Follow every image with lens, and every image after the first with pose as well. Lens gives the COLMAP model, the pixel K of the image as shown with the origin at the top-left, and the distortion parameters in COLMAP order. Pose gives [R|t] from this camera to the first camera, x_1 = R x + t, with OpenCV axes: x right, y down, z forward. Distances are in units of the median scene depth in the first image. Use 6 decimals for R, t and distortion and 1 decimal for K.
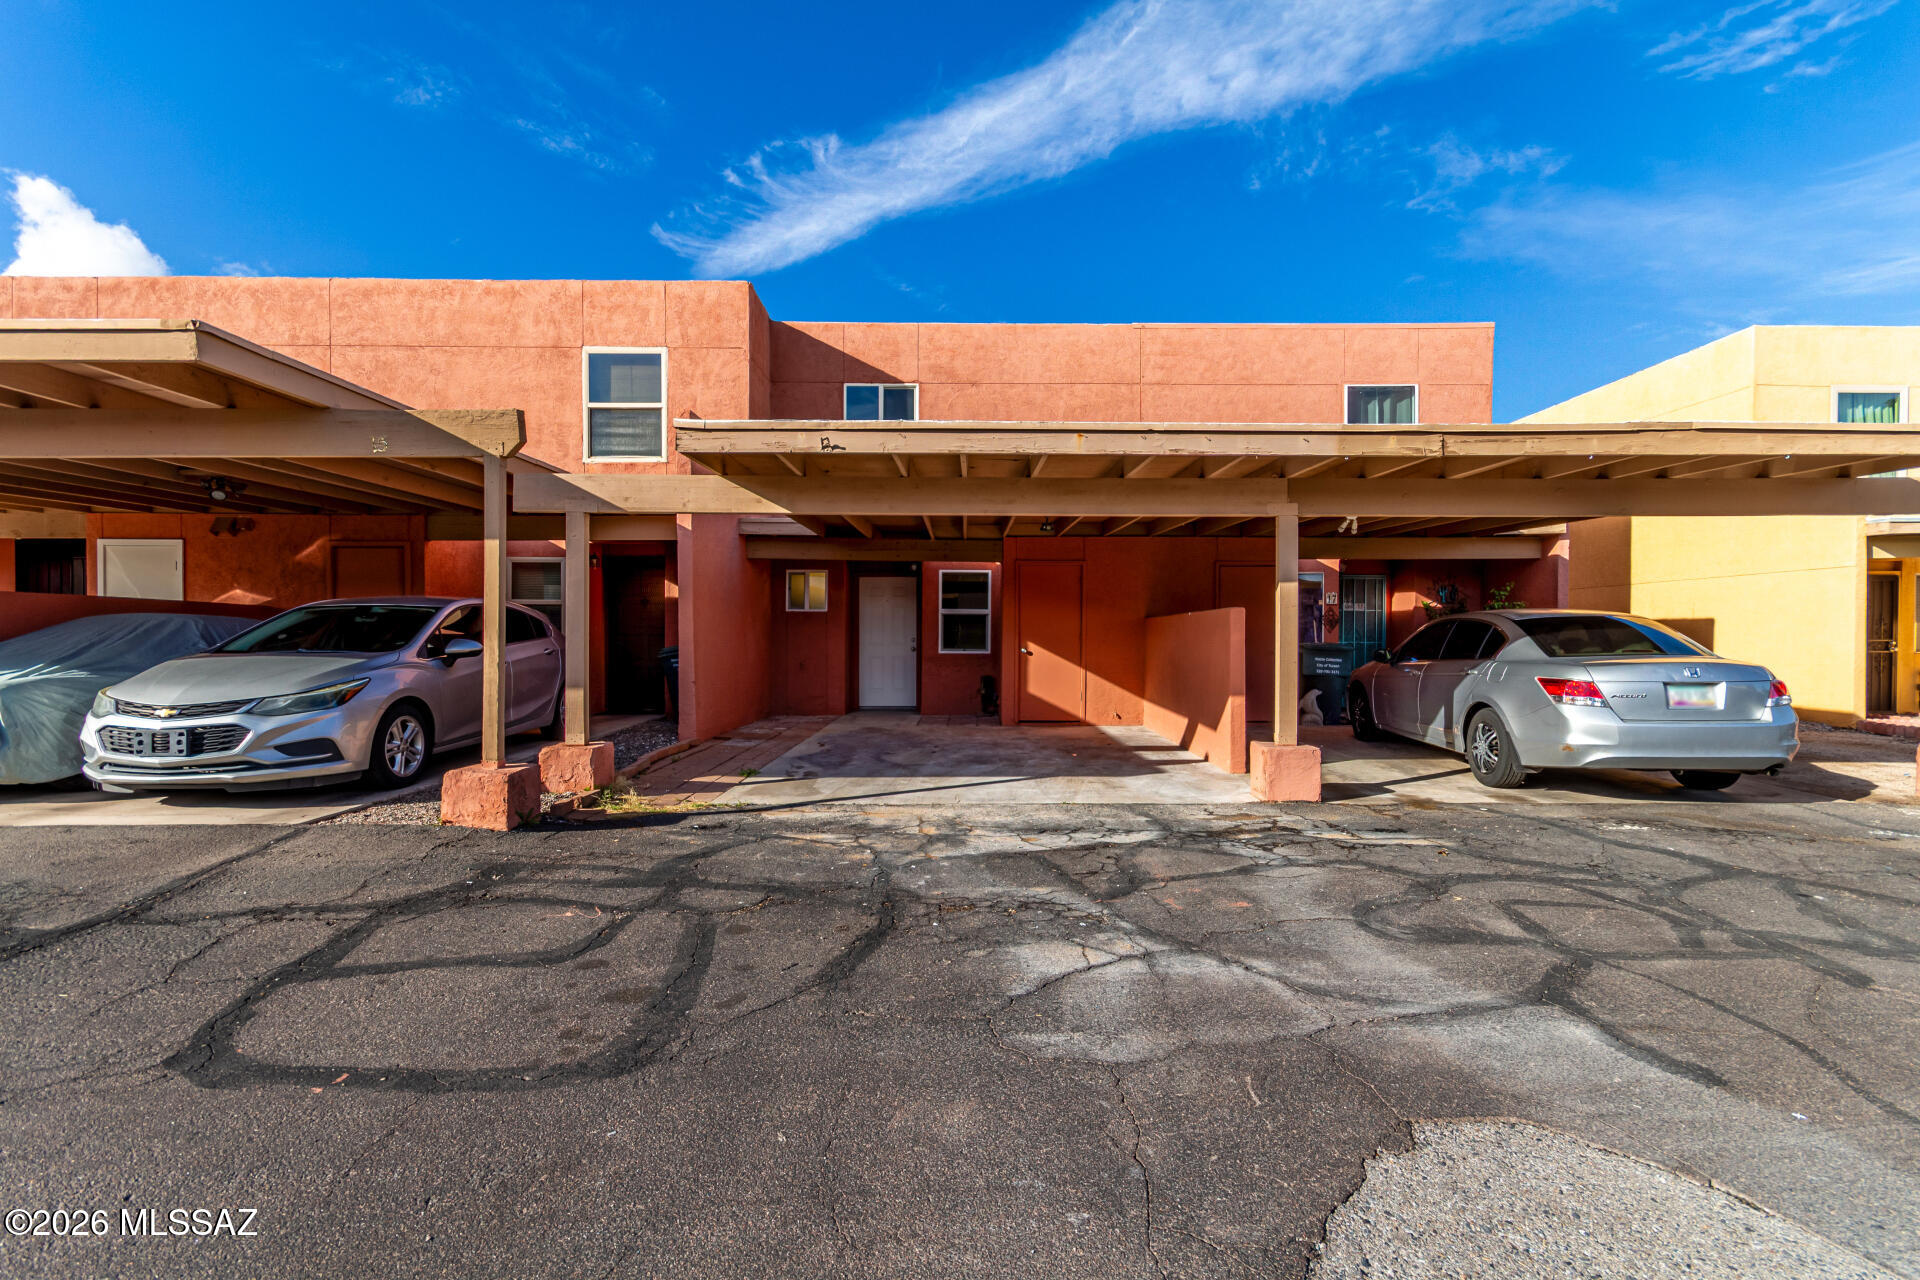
lens RADIAL K [[900.4, 0, 962.3], [0, 900.4, 641.1], [0, 0, 1]] dist [0.002380, 0.002621]
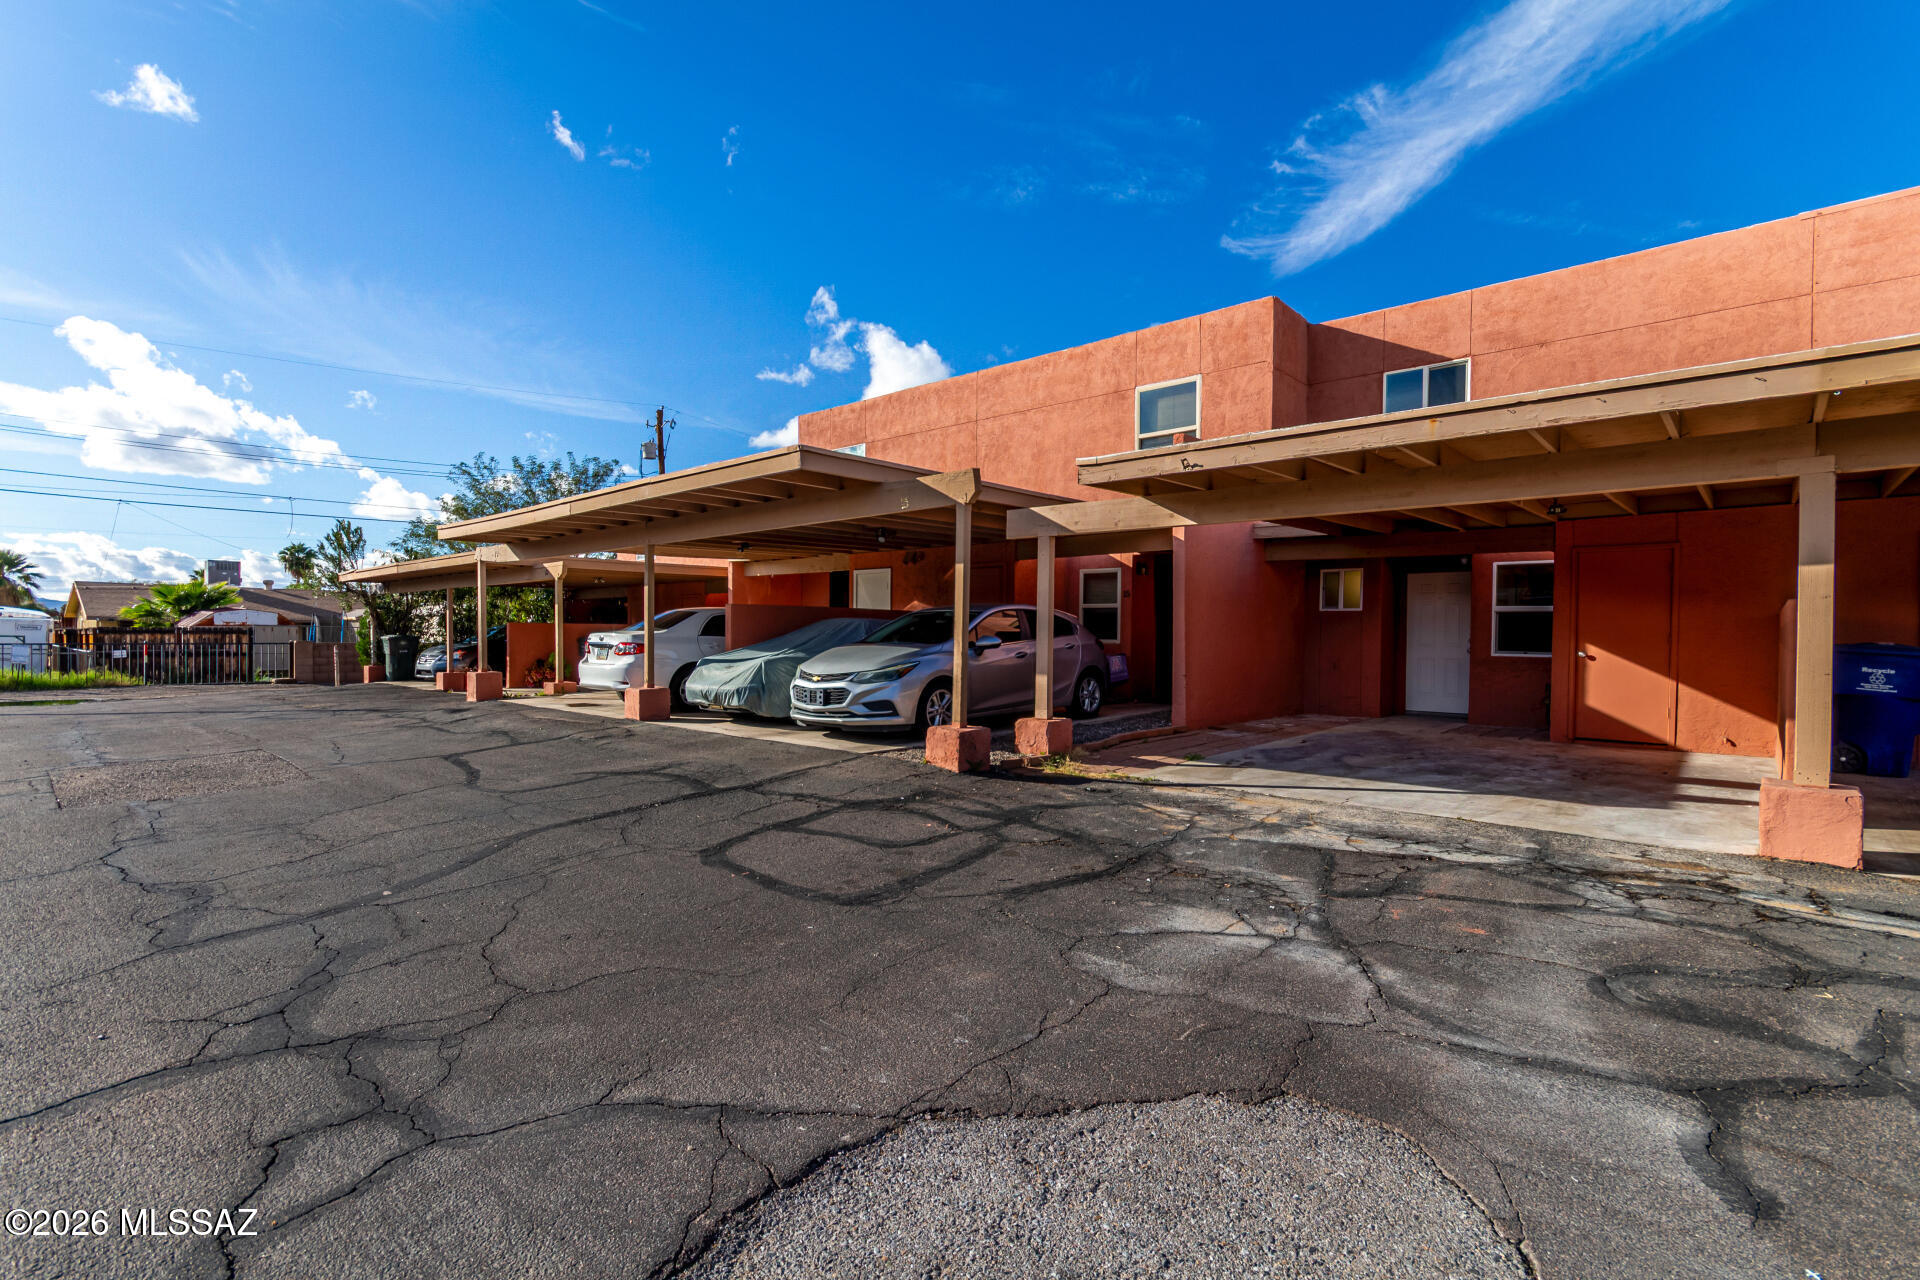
lens RADIAL K [[900.4, 0, 960.3], [0, 900.4, 639.3], [0, 0, 1]] dist [0.002380, 0.002621]
pose [[0.729623, 0.008729, -0.683794, 0.275653], [-0.010536, 0.999943, 0.001523, 0.001395], [0.683768, 0.006093, 0.729674, -0.010113]]
